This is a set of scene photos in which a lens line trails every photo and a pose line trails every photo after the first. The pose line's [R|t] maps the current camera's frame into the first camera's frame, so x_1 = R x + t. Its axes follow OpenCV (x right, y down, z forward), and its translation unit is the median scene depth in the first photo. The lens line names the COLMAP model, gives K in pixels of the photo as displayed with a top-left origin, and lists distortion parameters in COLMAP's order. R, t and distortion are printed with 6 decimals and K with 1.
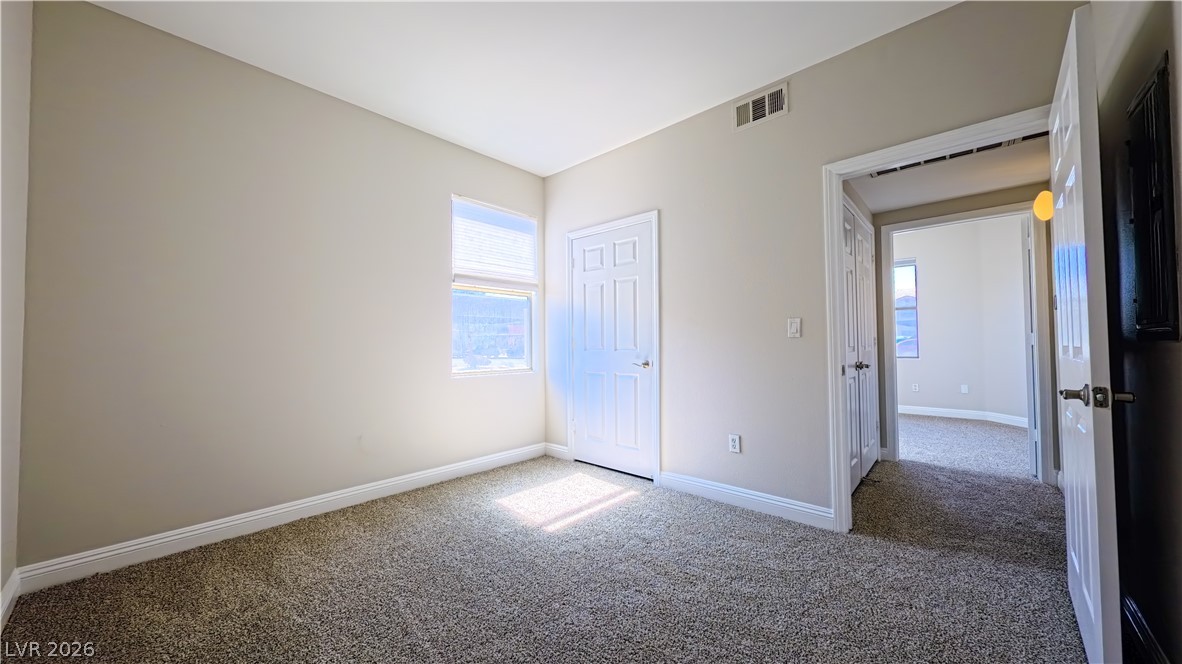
lens RADIAL K [[411.6, 0, 593.4], [0, 411.6, 334.9], [0, 0, 1]] dist [0.000421, -0.000423]
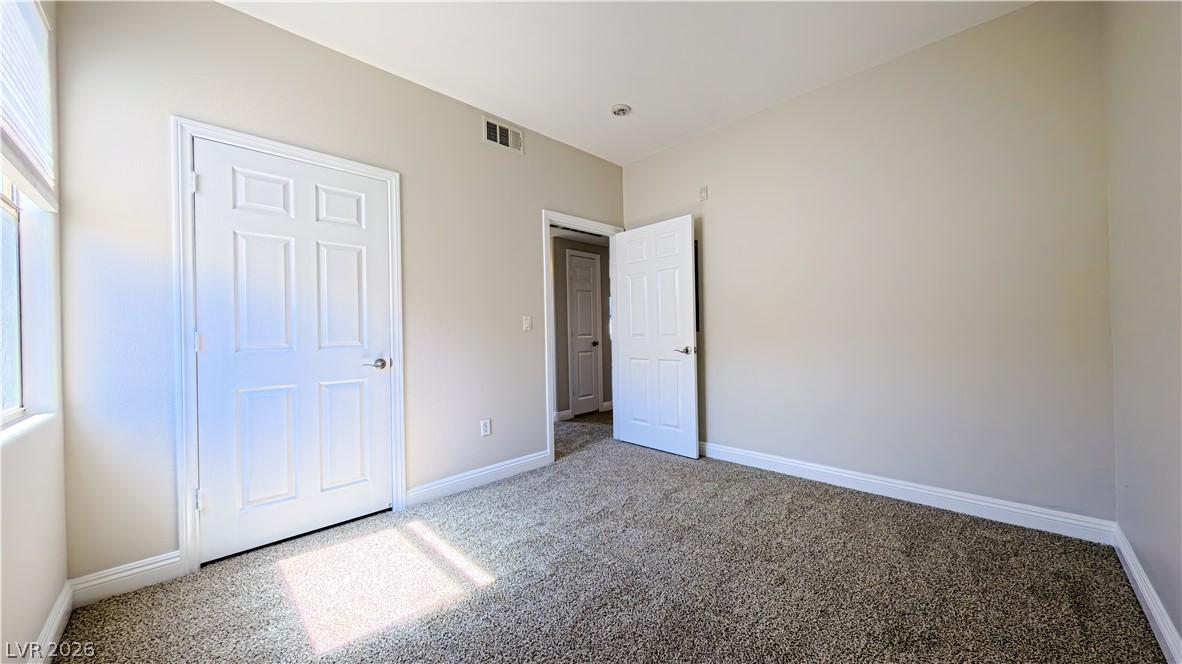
lens RADIAL K [[411.6, 0, 593.3], [0, 411.6, 331.5], [0, 0, 1]] dist [0.000421, -0.000423]
pose [[0.048711, 0.008019, 0.998781, -0.731342], [-0.004729, 0.999958, -0.007798, 0.016833], [-0.998802, -0.004344, 0.048747, 0.659545]]
